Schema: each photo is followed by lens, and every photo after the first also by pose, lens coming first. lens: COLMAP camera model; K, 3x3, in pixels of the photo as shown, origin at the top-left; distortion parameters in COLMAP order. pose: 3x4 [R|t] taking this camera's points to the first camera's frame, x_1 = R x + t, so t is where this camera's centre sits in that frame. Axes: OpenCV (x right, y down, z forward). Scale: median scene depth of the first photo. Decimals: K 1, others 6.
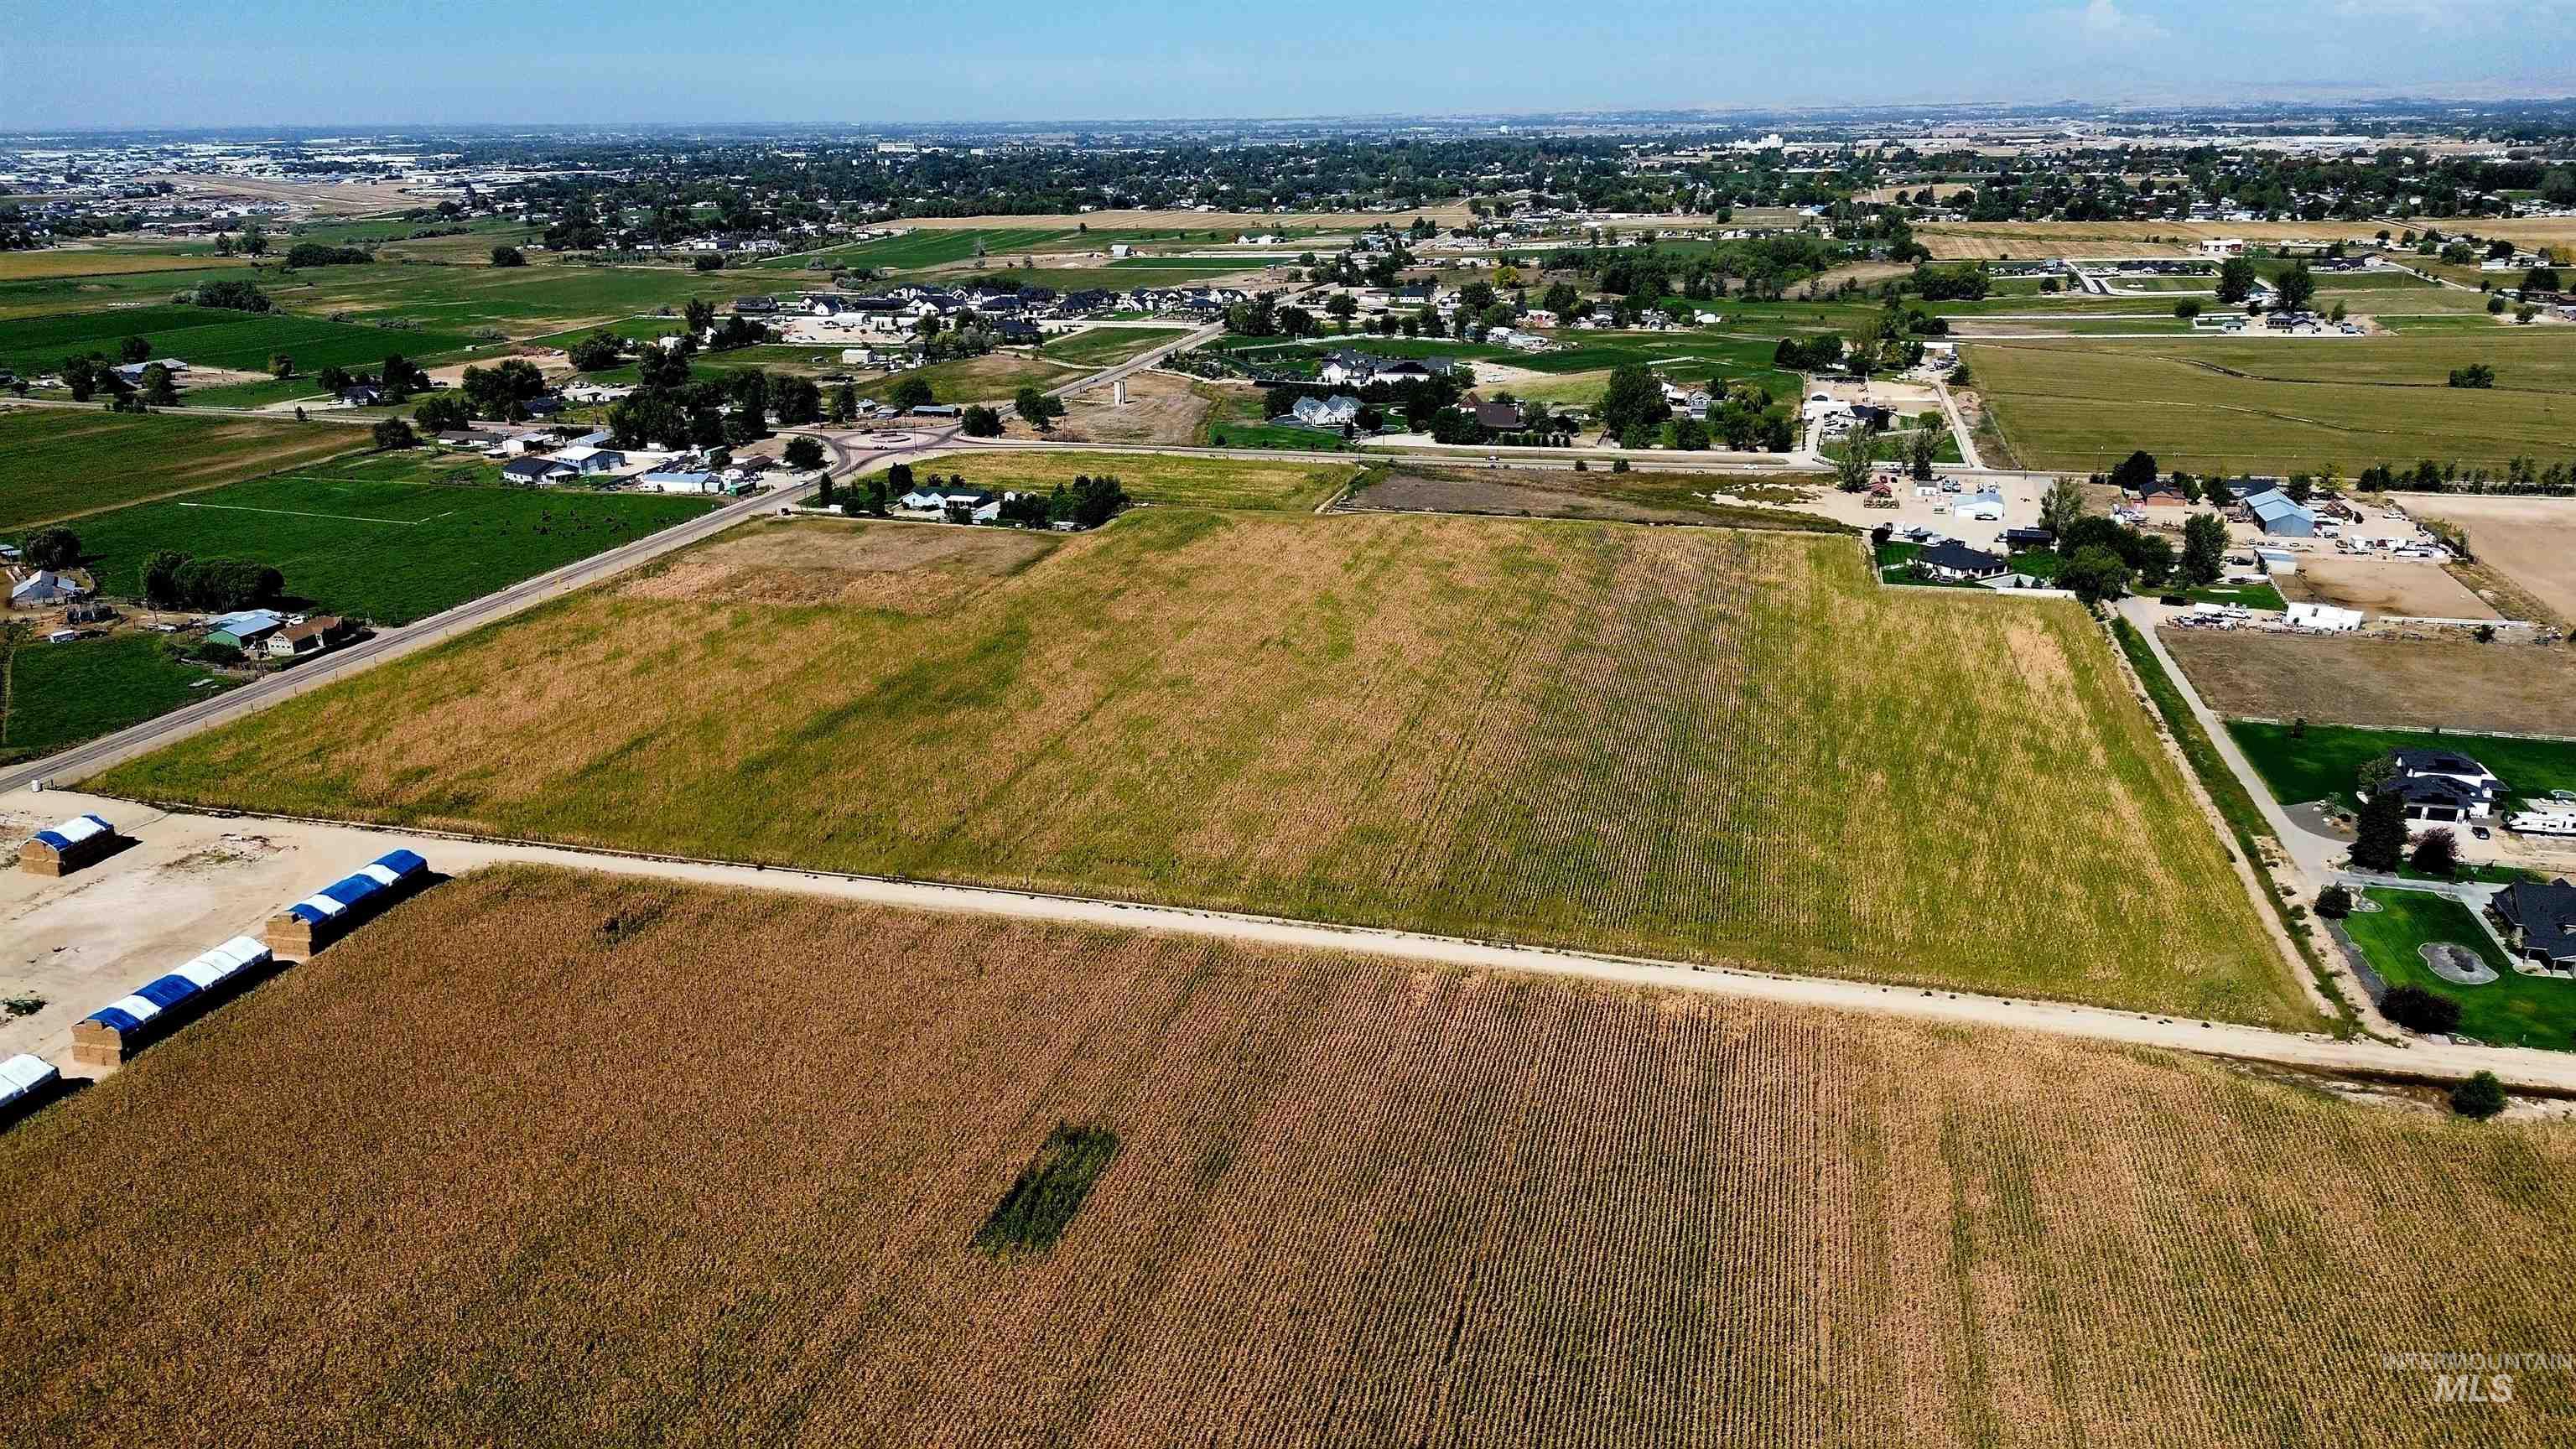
lens RADIAL K [[1828.7, 0, 1288.0], [0, 1828.7, 724.5], [0, 0, 1]] dist [0.061617, -0.052919]
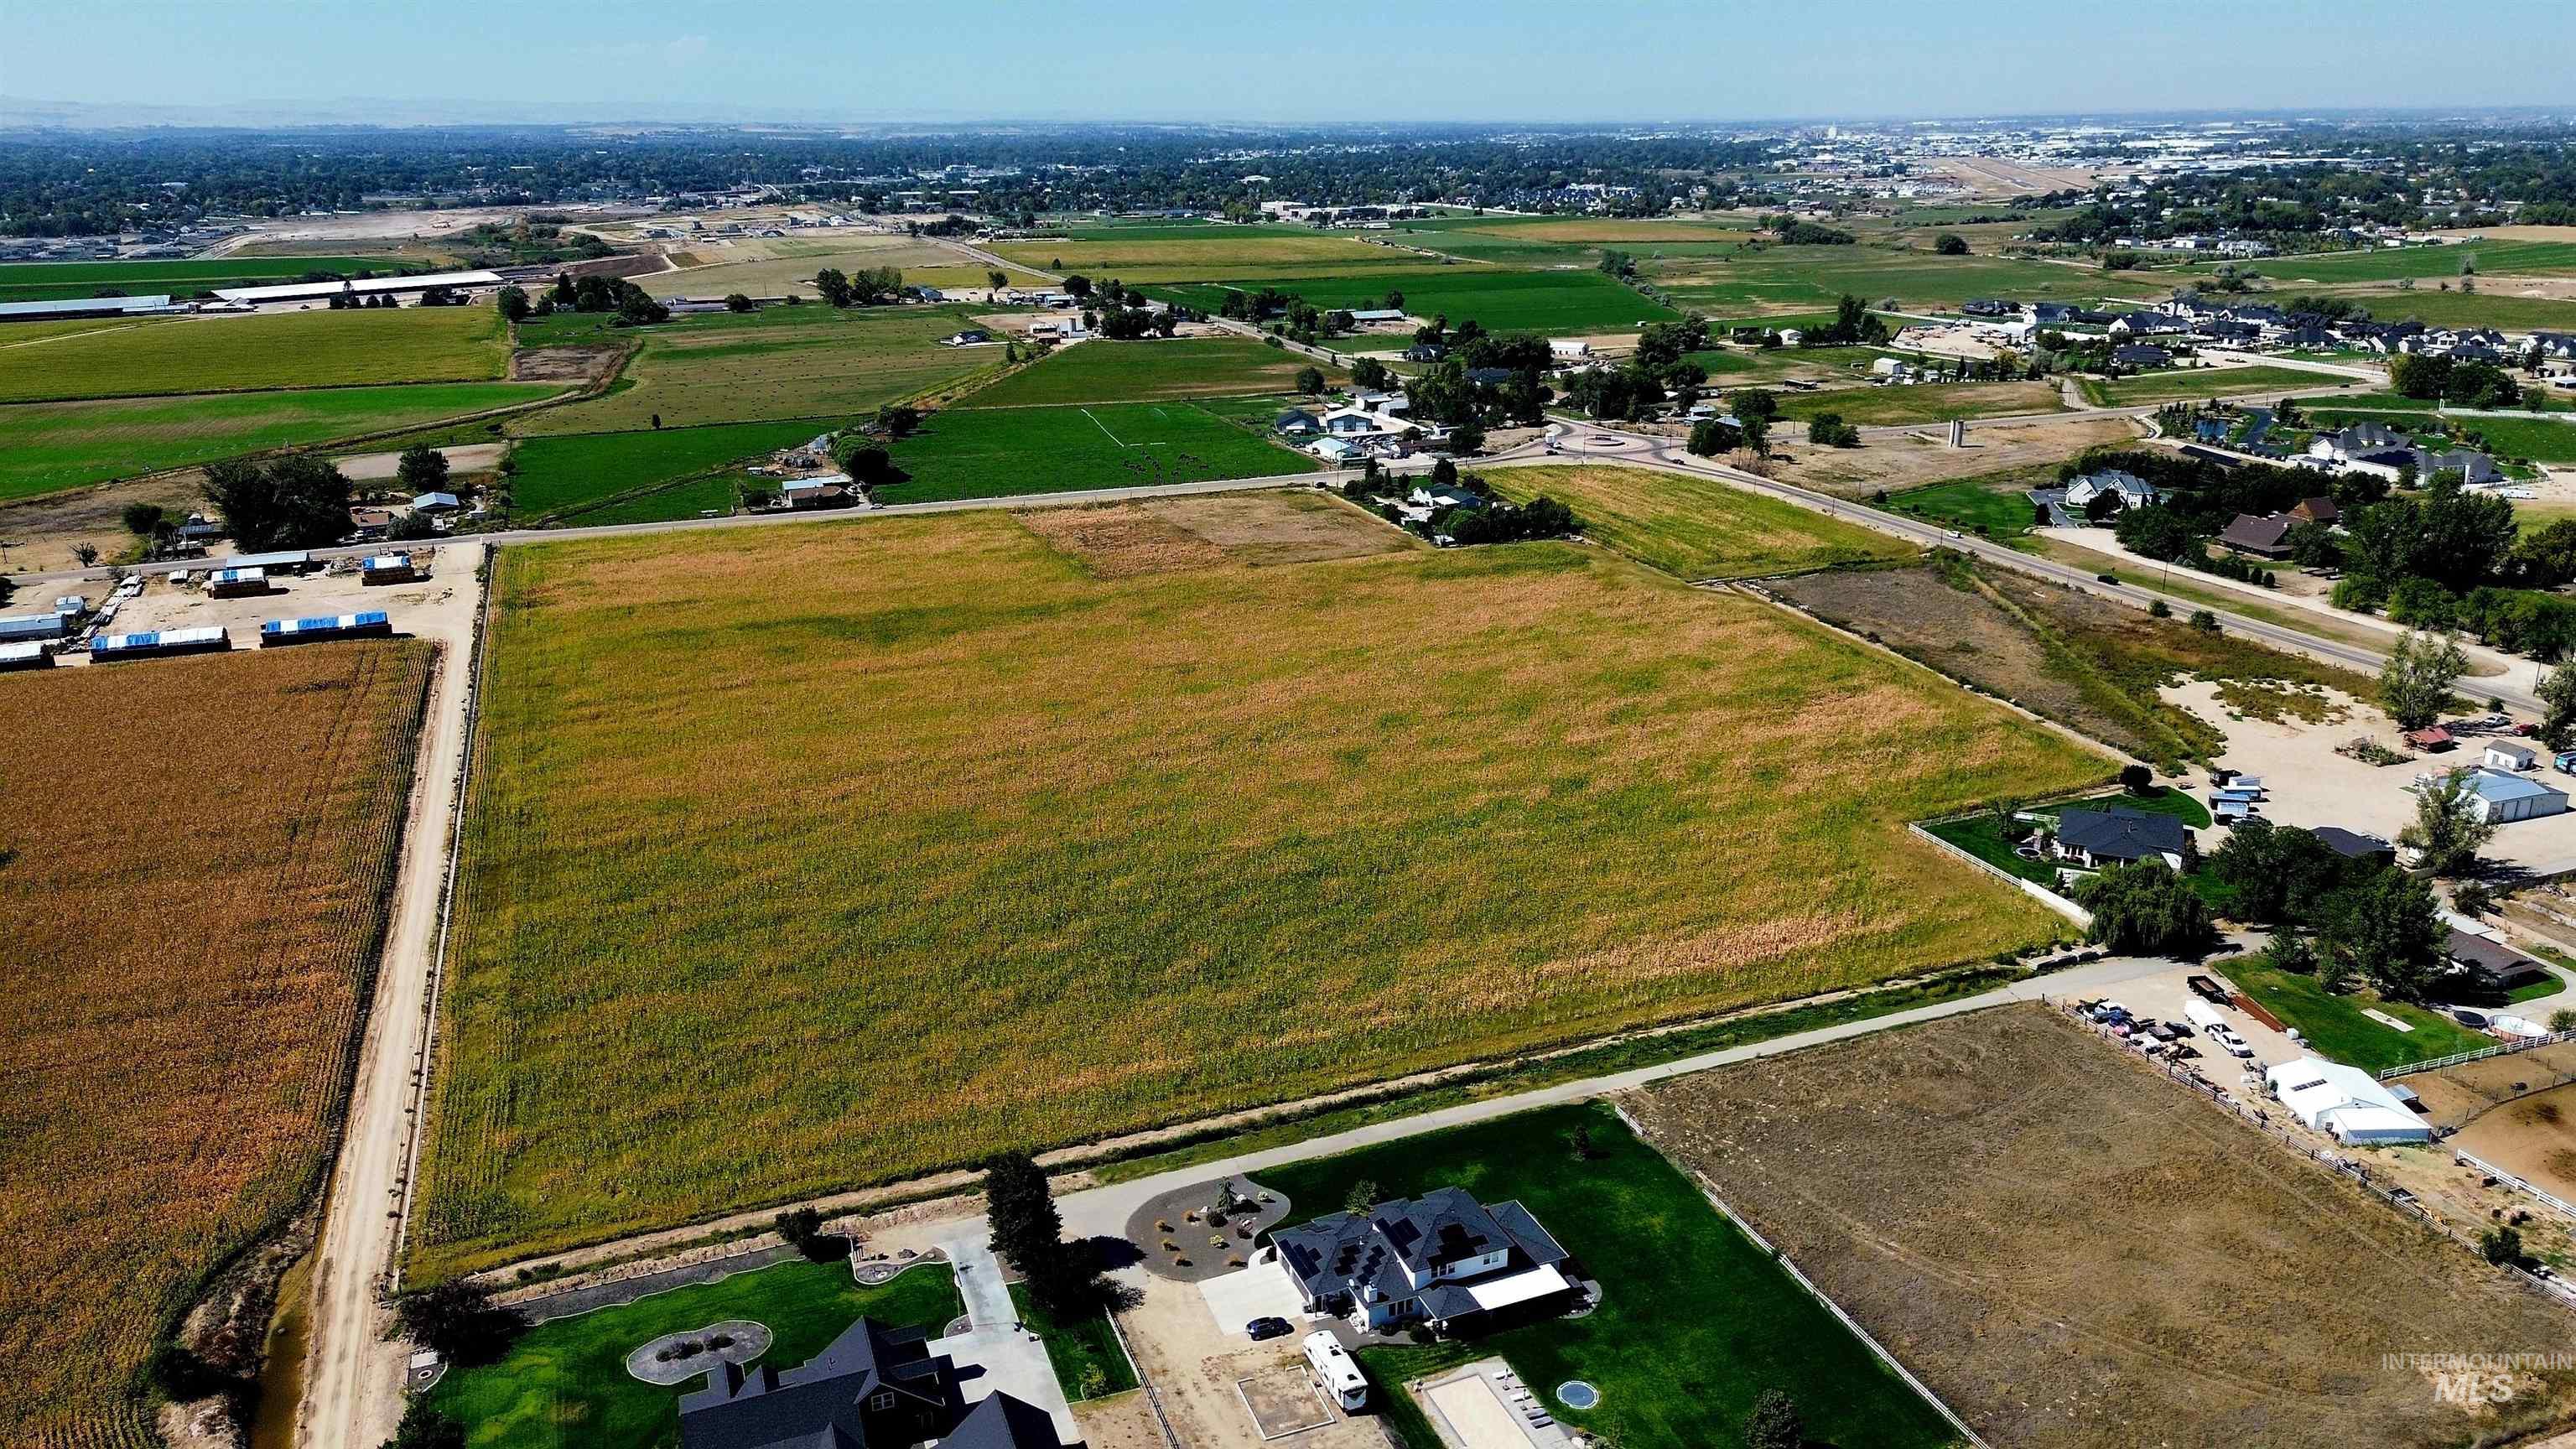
lens RADIAL K [[1828.7, 0, 1288.0], [0, 1828.7, 724.5], [0, 0, 1]] dist [0.061617, -0.052919]
pose [[0.590467, 0.261610, -0.763485, 0.766922], [-0.255102, 0.958003, 0.130969, -0.155935], [0.765683, 0.117434, 0.632407, 0.431615]]
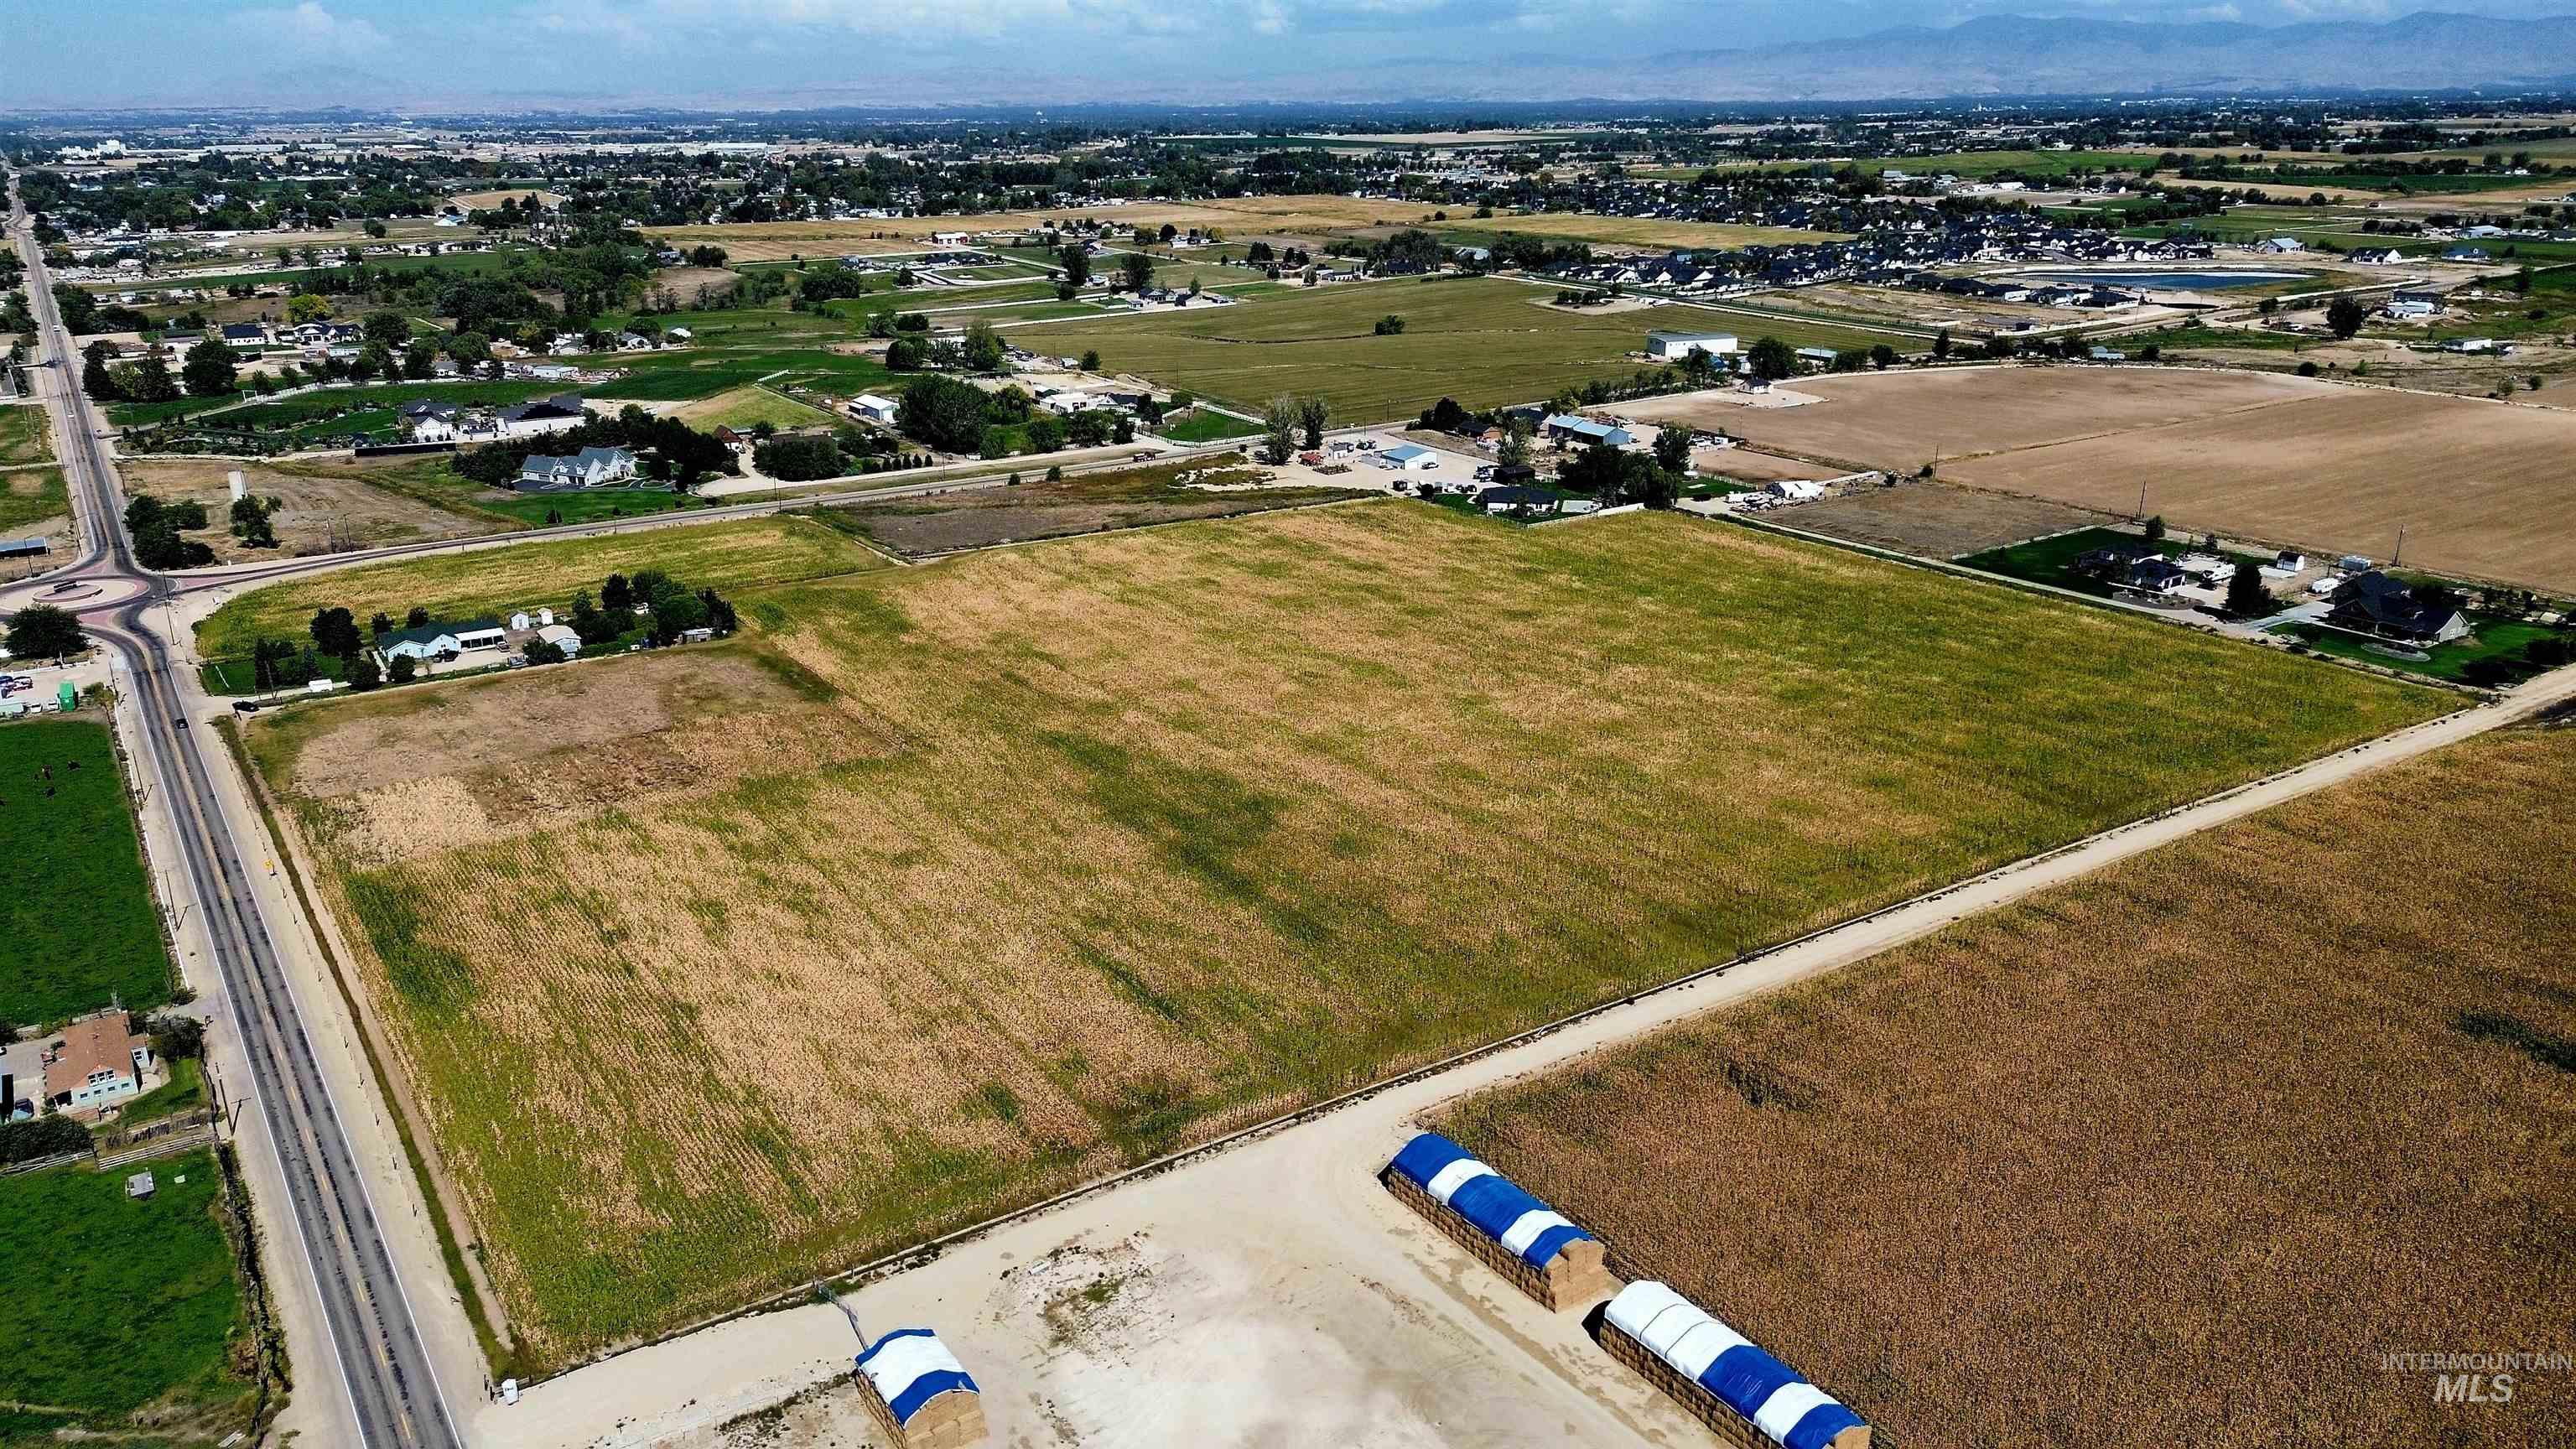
lens RADIAL K [[1828.7, 0, 1288.0], [0, 1828.7, 724.5], [0, 0, 1]] dist [0.061617, -0.052919]
pose [[0.661219, -0.237234, 0.711694, -0.672483], [0.239679, 0.965766, 0.099245, -0.115437], [-0.710875, 0.104955, 0.695443, 0.365024]]
